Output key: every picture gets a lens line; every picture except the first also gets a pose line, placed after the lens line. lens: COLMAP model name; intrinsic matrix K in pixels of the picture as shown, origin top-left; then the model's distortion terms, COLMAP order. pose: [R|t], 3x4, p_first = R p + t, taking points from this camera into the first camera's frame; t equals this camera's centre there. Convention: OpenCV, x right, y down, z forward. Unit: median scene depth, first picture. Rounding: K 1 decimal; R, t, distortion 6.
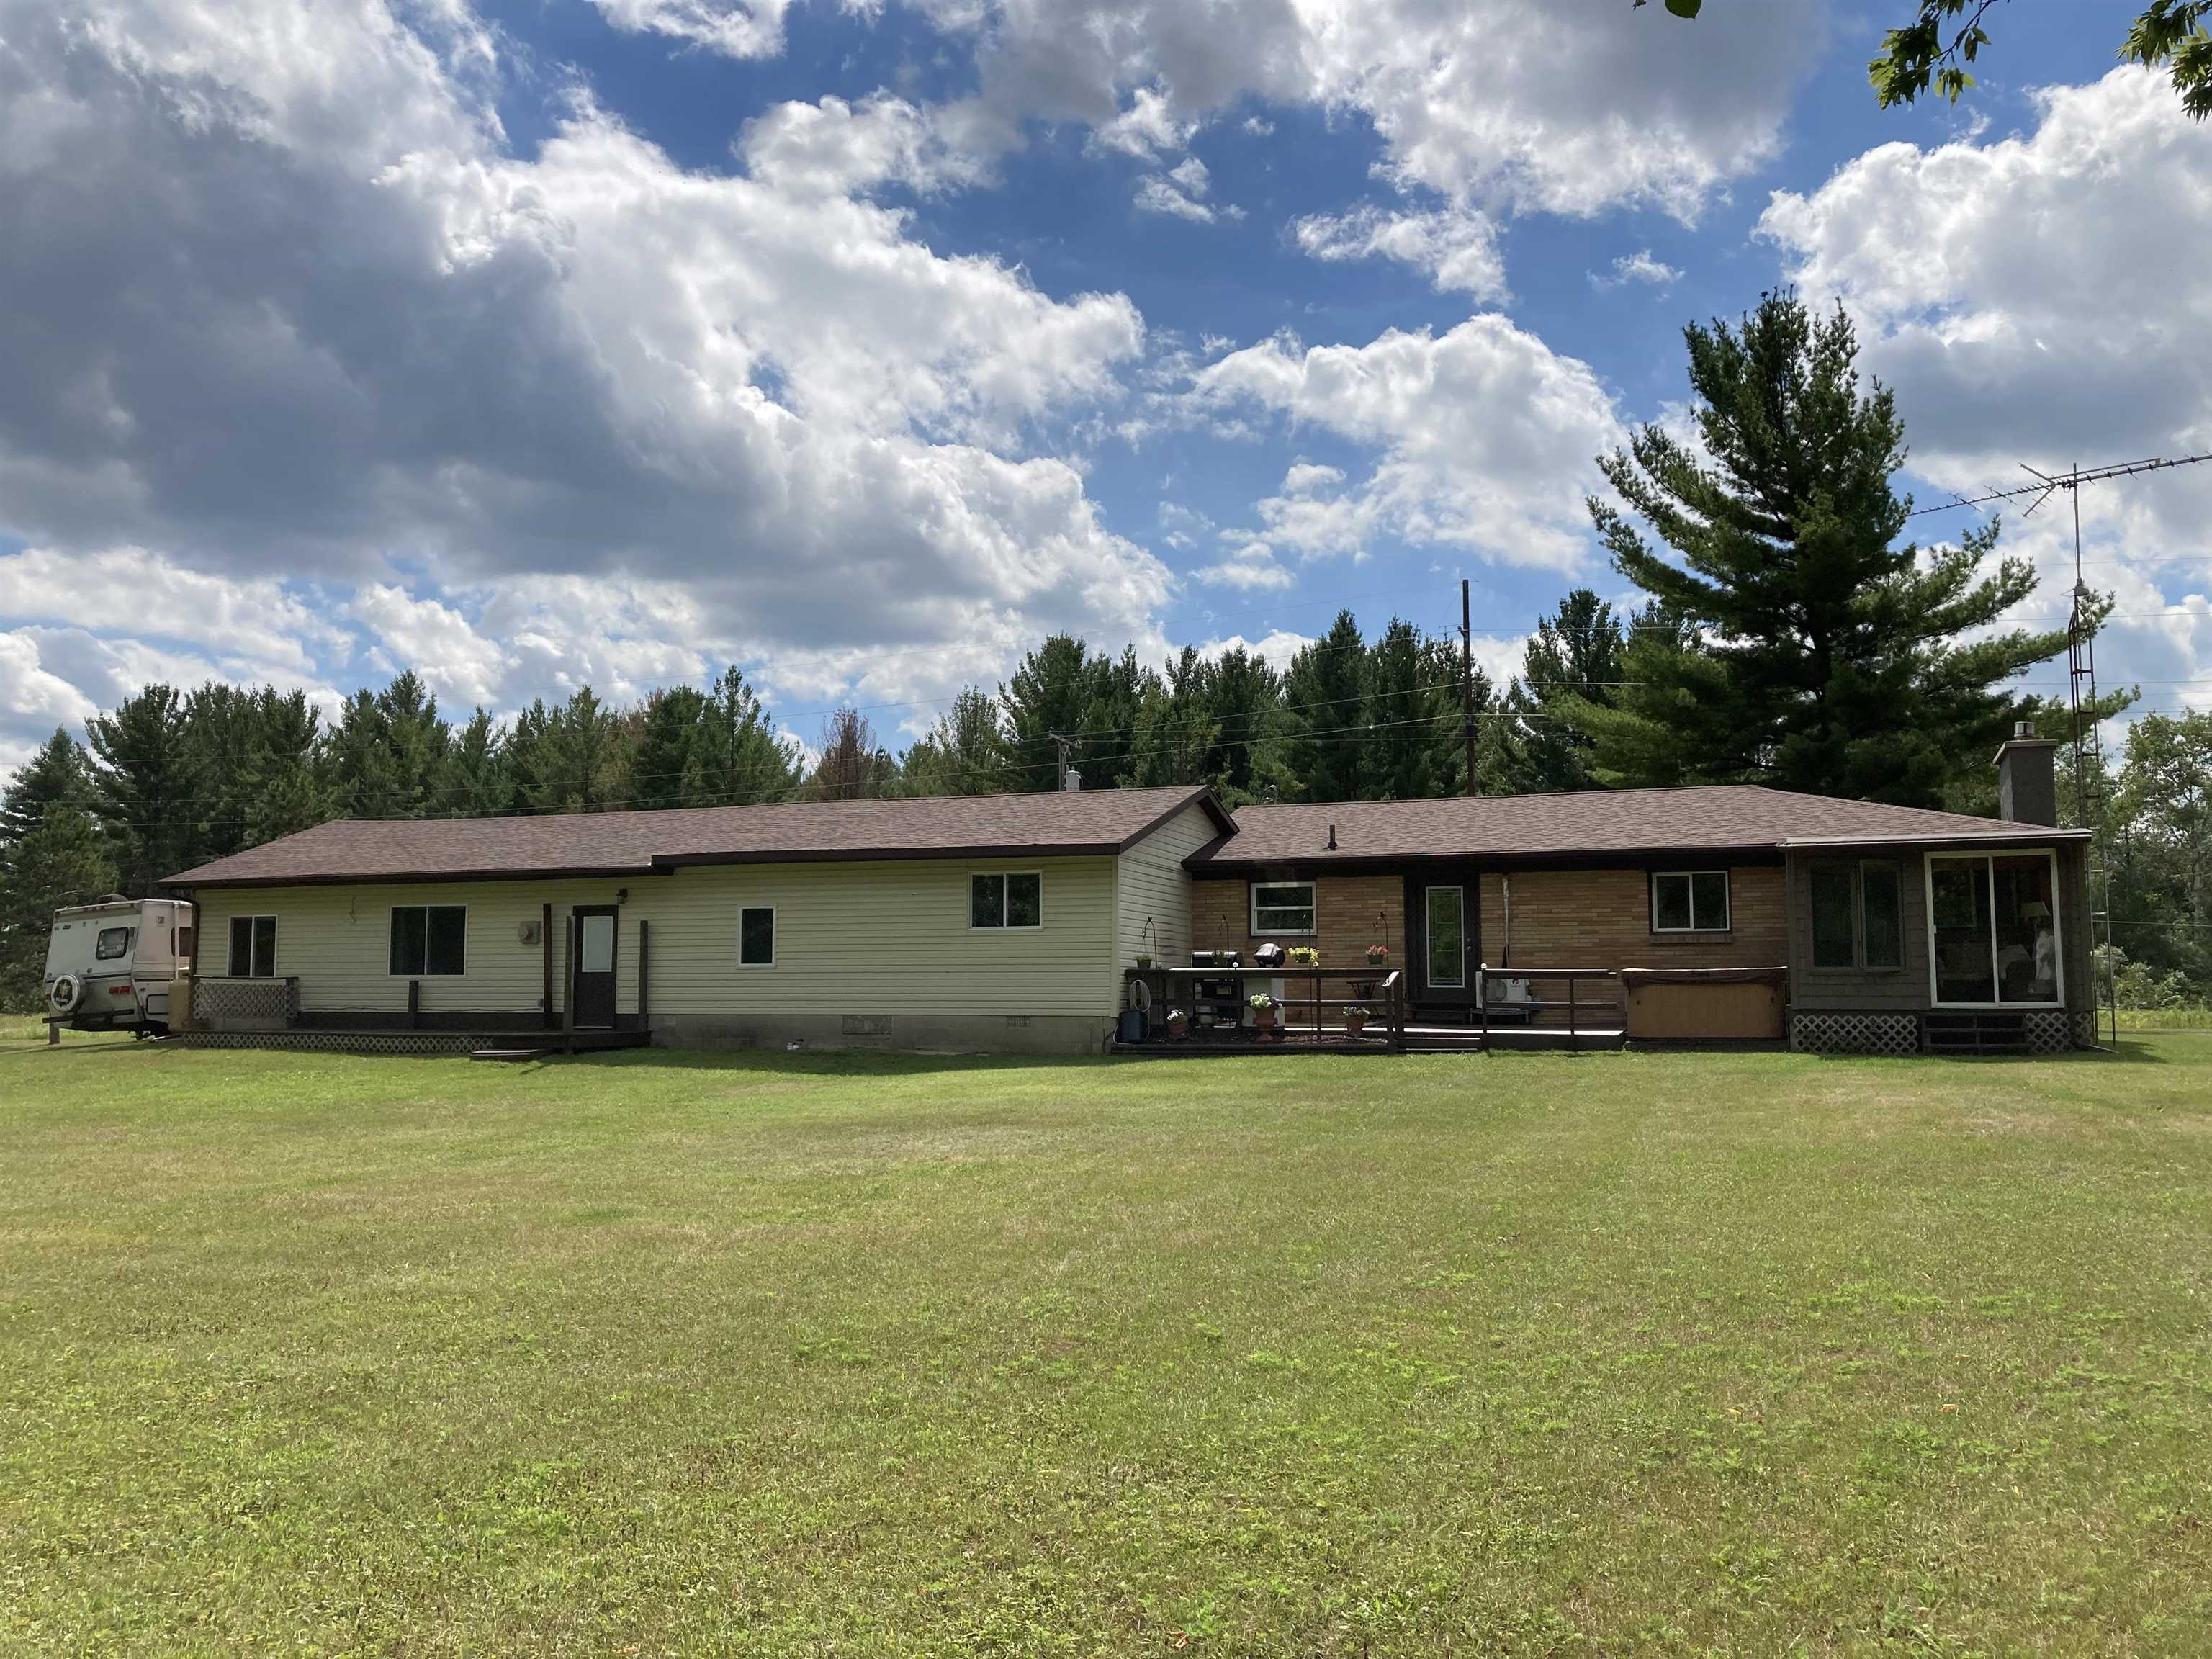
lens RADIAL K [[1735.8, 0, 1106.0], [0, 1735.8, 829.5], [0, 0, 1]] dist [0.049813, -0.237458]
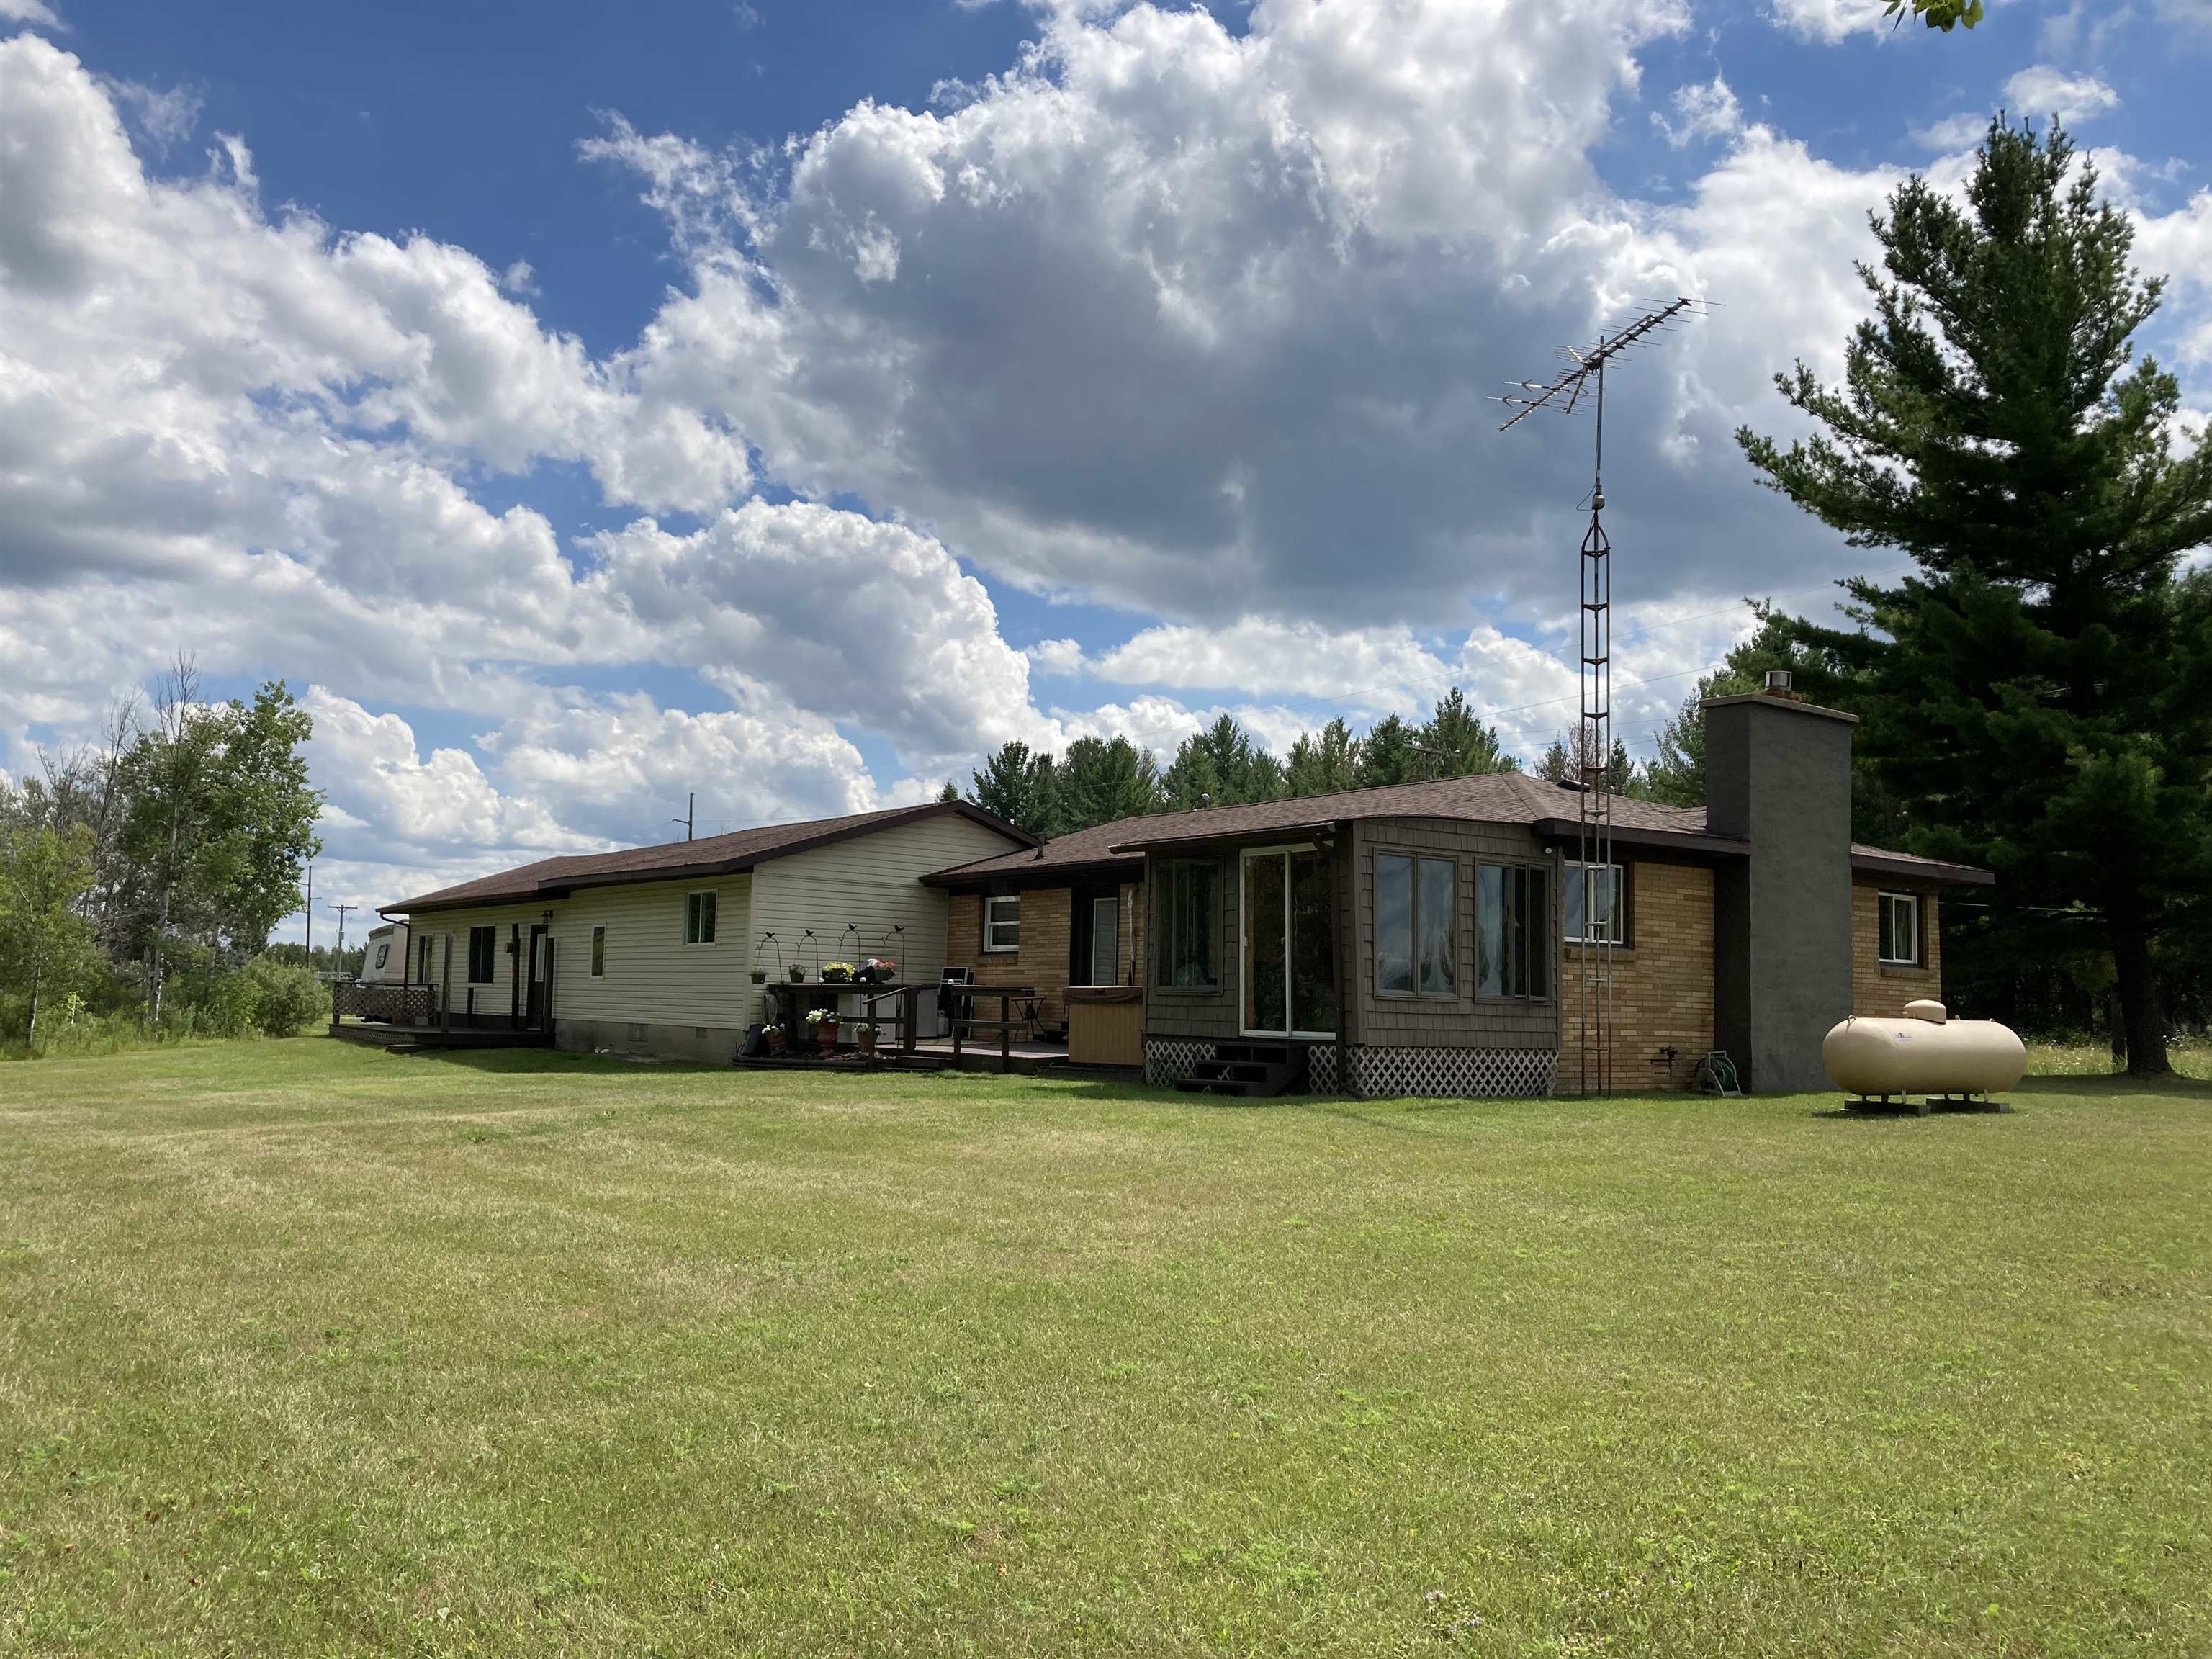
lens RADIAL K [[1735.8, 0, 1106.0], [0, 1735.8, 829.5], [0, 0, 1]] dist [0.049813, -0.237458]
pose [[0.852394, -0.038595, -0.521474, 0.664742], [0.031690, 0.999252, -0.022156, 0.015958], [0.521940, 0.002360, 0.852979, 0.197988]]
